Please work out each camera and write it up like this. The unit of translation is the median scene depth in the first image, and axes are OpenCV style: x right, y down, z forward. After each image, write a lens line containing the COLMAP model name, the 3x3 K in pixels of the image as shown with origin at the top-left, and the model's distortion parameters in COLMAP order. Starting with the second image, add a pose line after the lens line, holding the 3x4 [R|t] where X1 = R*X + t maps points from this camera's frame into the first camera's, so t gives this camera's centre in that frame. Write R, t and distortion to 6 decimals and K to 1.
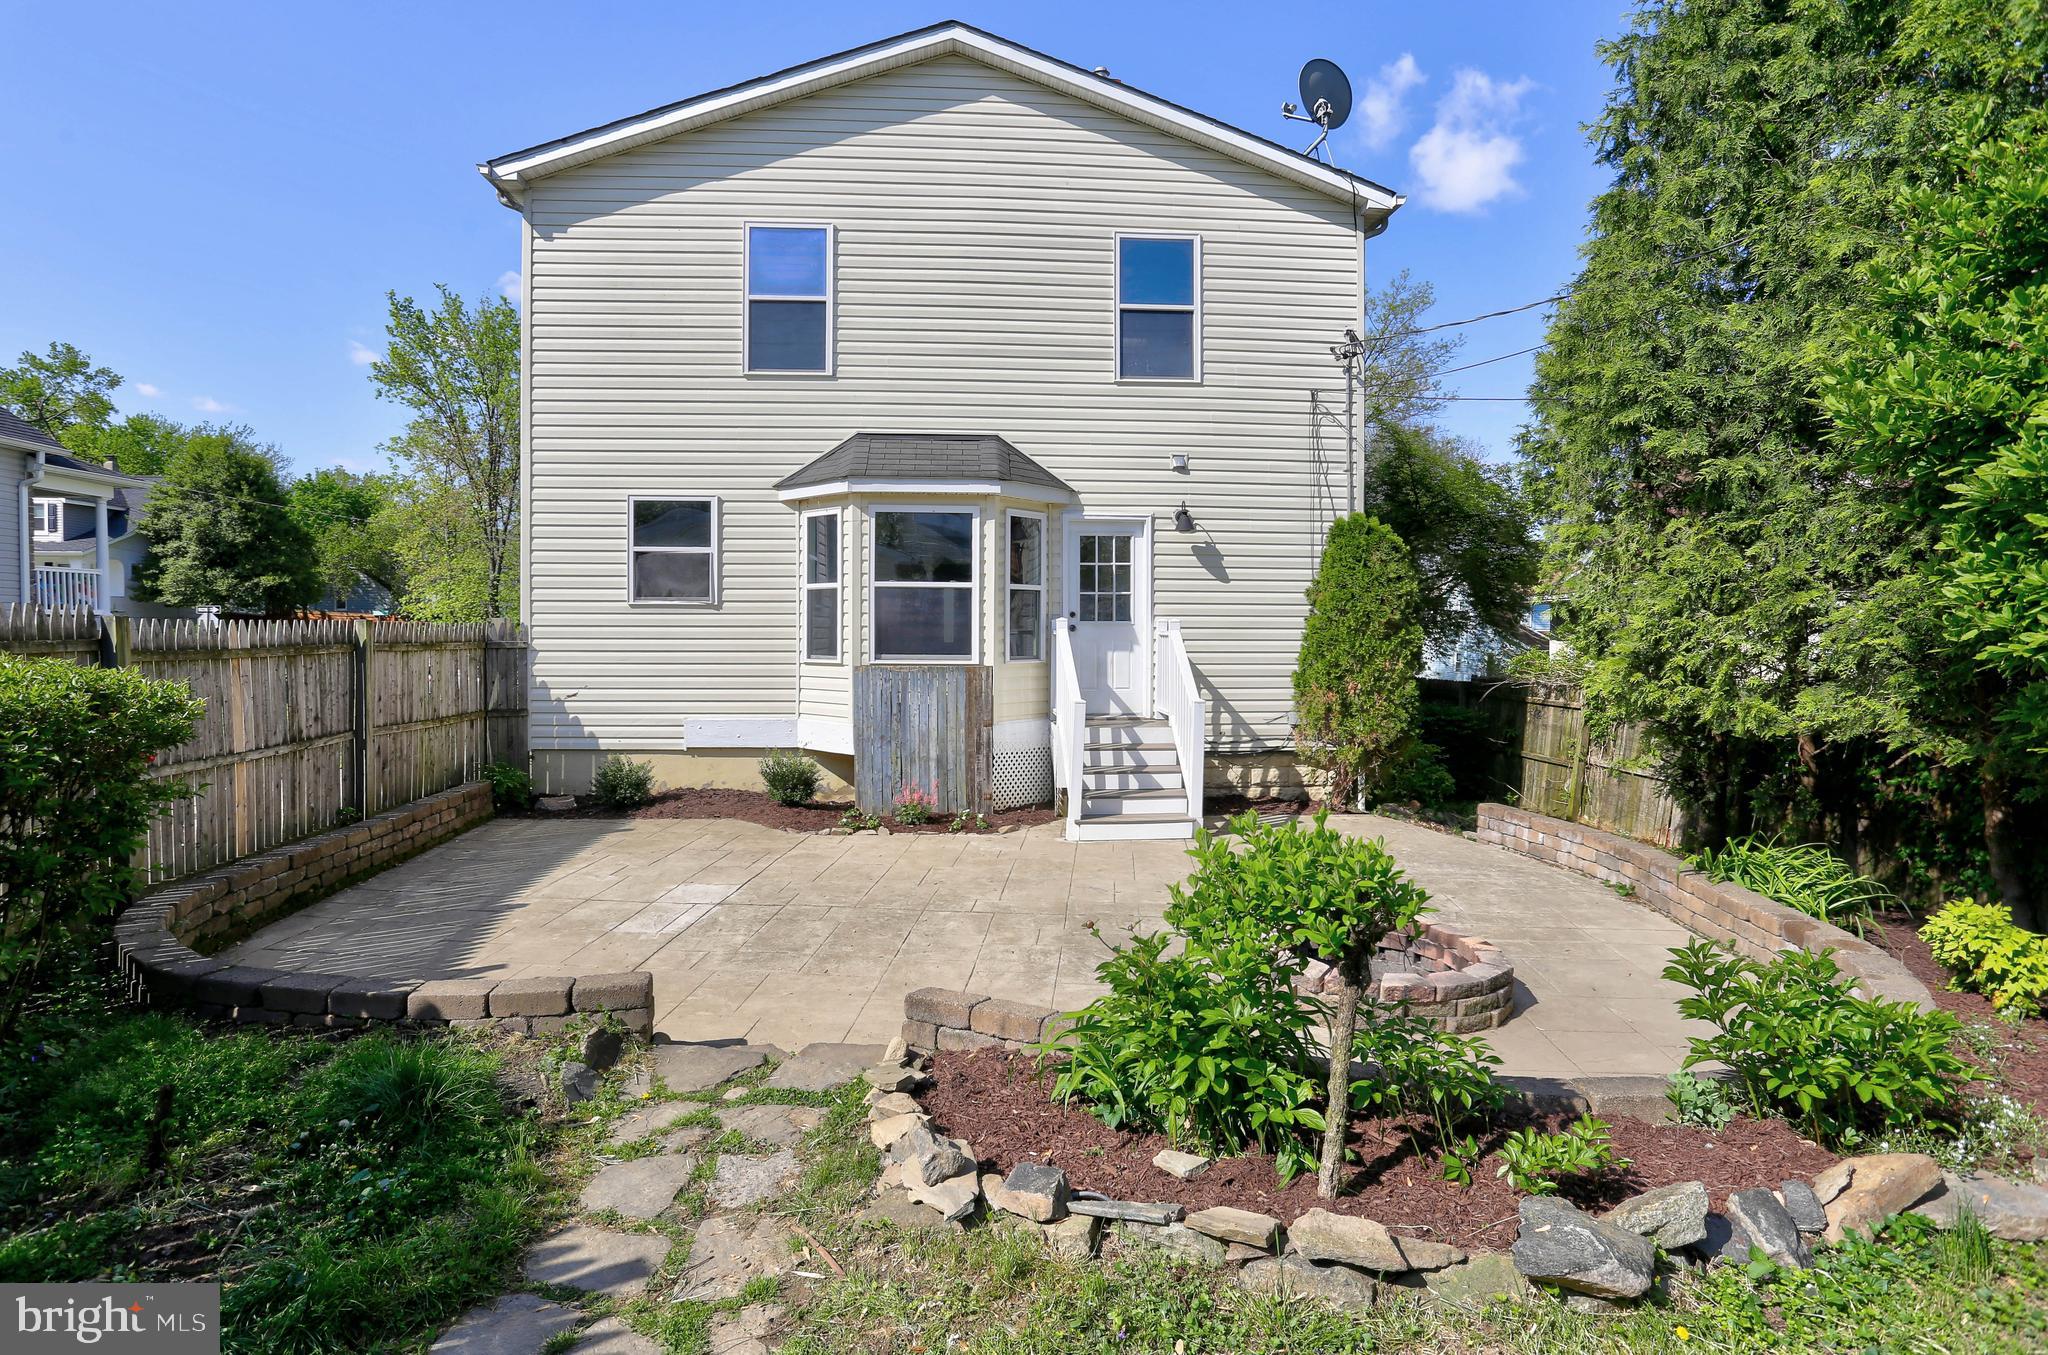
lens RADIAL K [[1012.6, 0, 1003.4], [0, 1012.6, 655.2], [0, 0, 1]] dist [-0.061506, 0.022053]
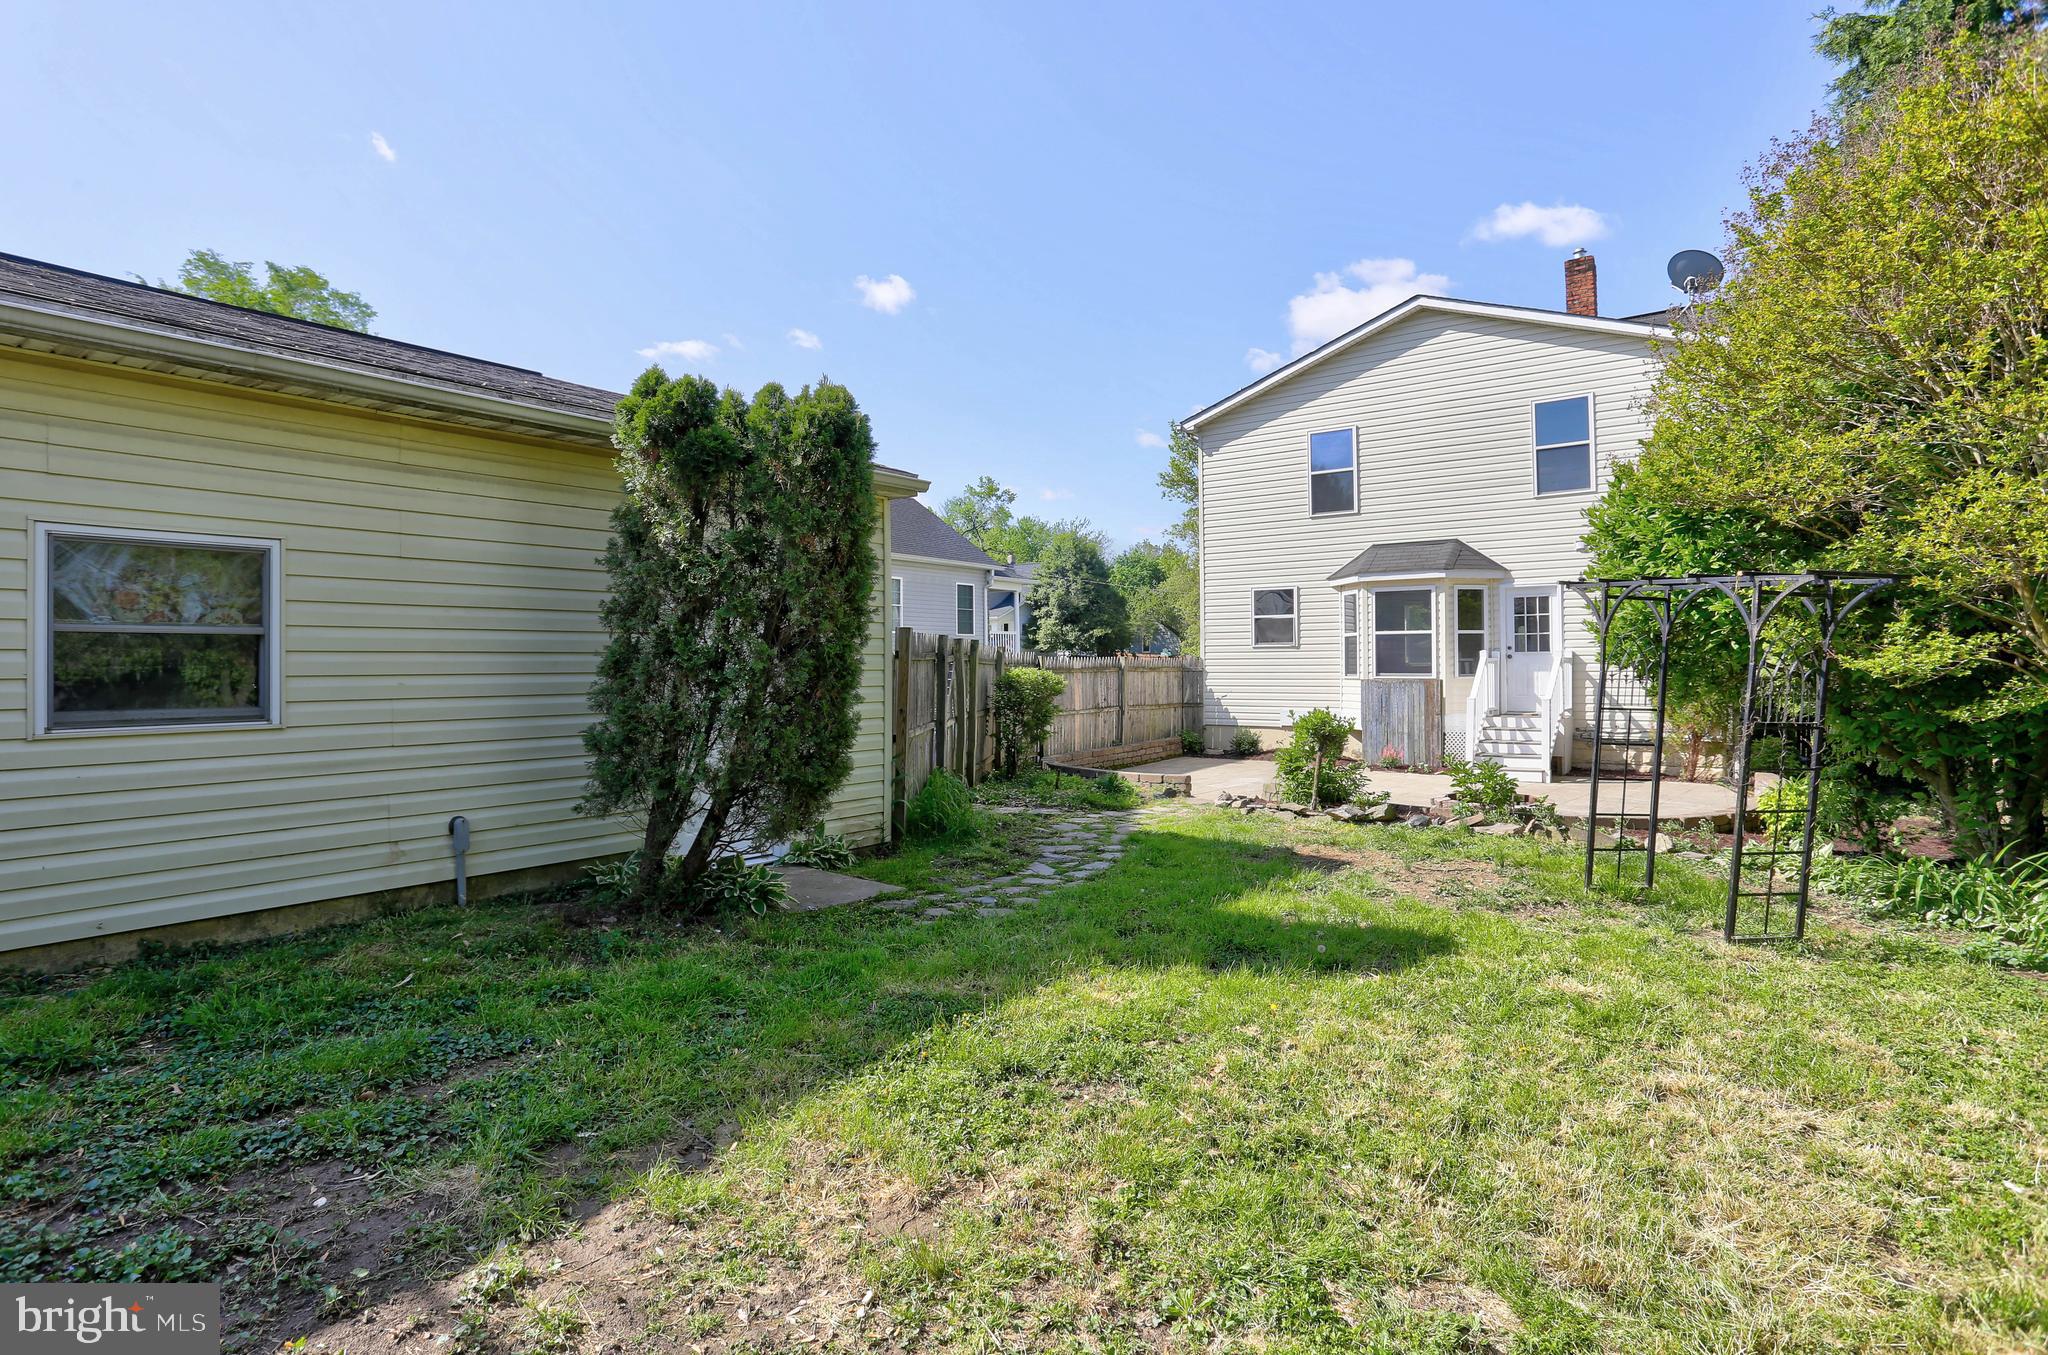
lens RADIAL K [[1012.6, 0, 1028.3], [0, 1012.6, 660.0], [0, 0, 1]] dist [-0.061506, 0.022053]
pose [[0.755569, -0.012372, -0.654952, 0.527492], [-0.008877, 0.999536, -0.029123, 0.030601], [0.655009, 0.027818, 0.755109, -0.664783]]
